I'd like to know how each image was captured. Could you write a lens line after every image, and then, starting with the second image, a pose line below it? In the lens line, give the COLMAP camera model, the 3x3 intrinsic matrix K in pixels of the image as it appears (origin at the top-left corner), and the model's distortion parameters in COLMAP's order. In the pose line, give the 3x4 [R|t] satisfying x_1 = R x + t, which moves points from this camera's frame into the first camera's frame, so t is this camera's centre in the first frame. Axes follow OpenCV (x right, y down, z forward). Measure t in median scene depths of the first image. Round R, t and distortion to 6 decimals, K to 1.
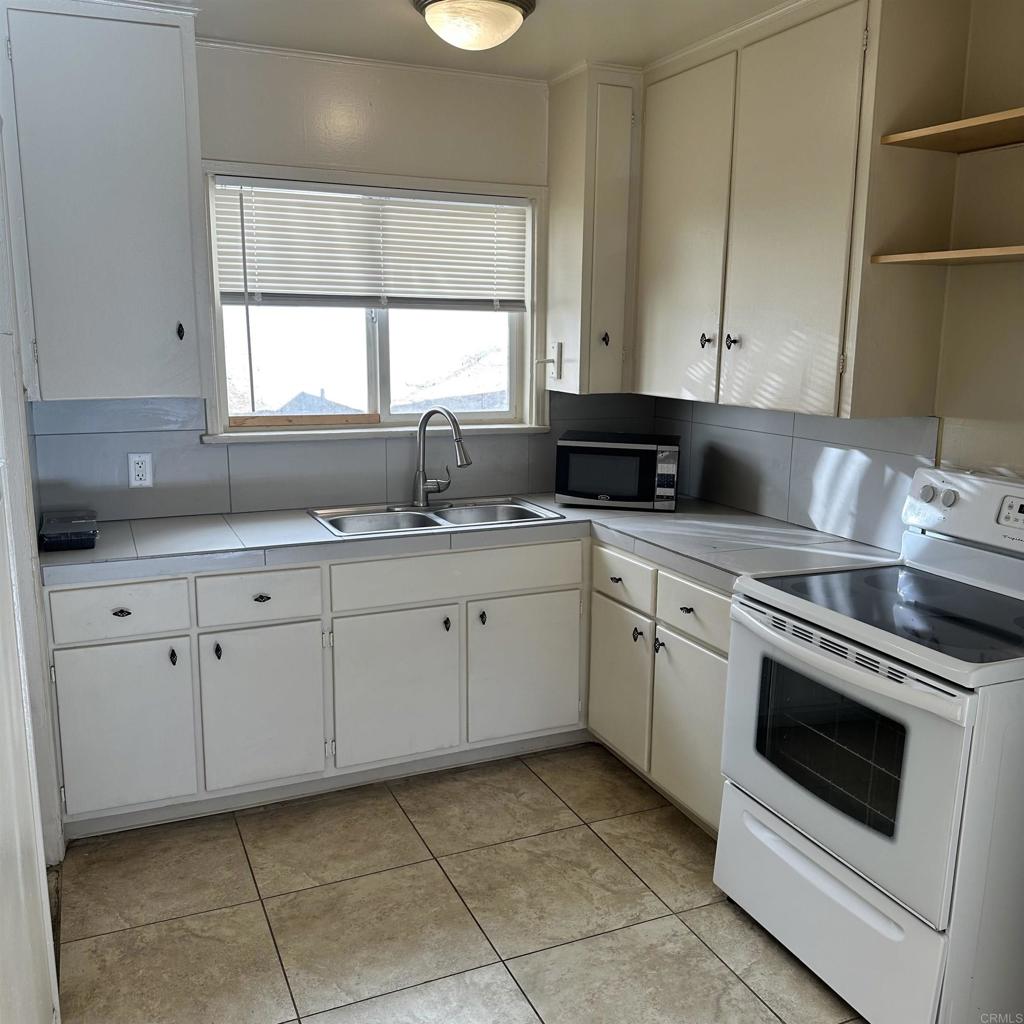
lens RADIAL K [[957.5, 0, 513.8], [0, 957.5, 514.9], [0, 0, 1]] dist [0.018907, 0.000000]
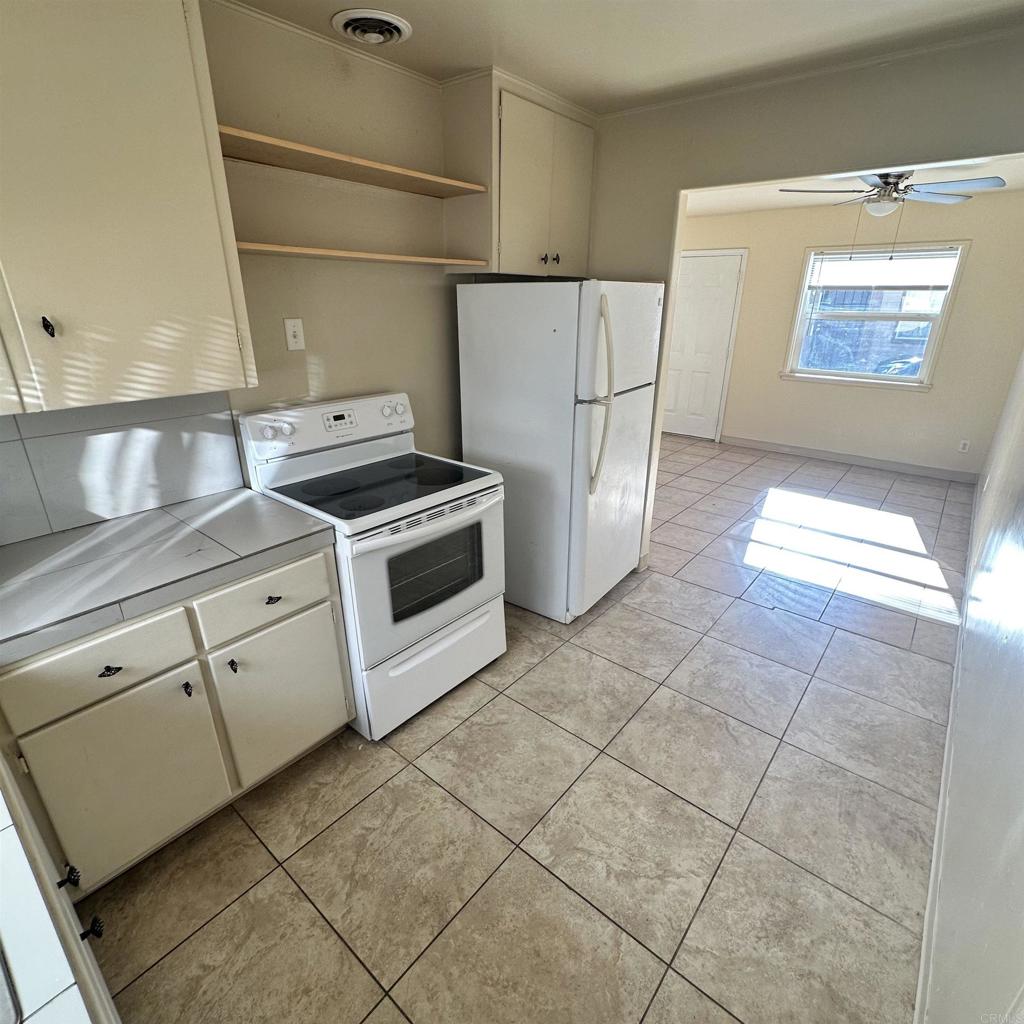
lens RADIAL K [[549.5, 0, 518.3], [0, 549.5, 504.7], [0, 0, 1]] dist [-0.001923, 0.011671]
pose [[-0.443408, -0.337051, 0.830534, -0.384362], [0.158798, 0.882406, 0.442881, -0.206924], [-0.882141, 0.328264, -0.337742, 0.917627]]
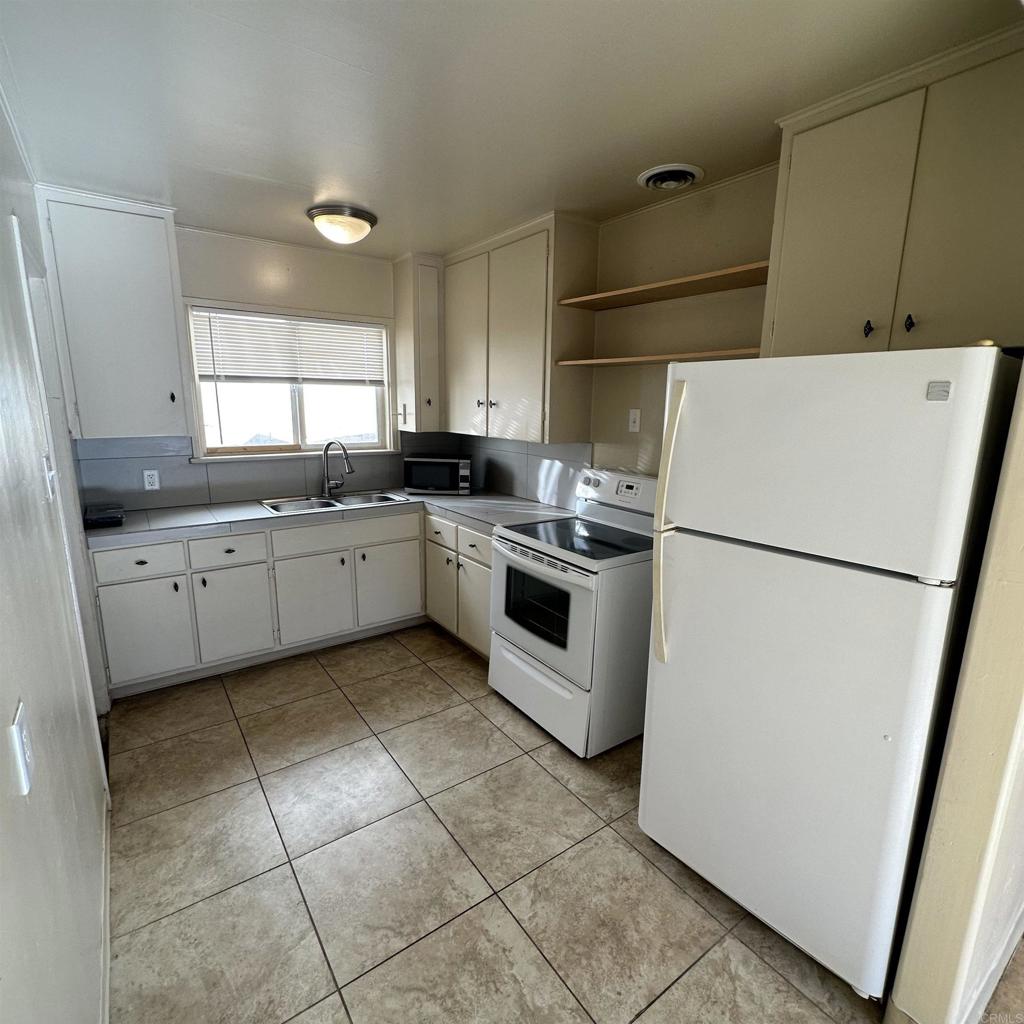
lens RADIAL K [[549.5, 0, 514.2], [0, 549.5, 511.4], [0, 0, 1]] dist [-0.001923, 0.011671]
pose [[0.979164, -0.035863, 0.199877, 0.046381], [0.032880, 0.999293, 0.018222, 0.014032], [-0.200389, -0.011270, 0.979652, -0.085814]]
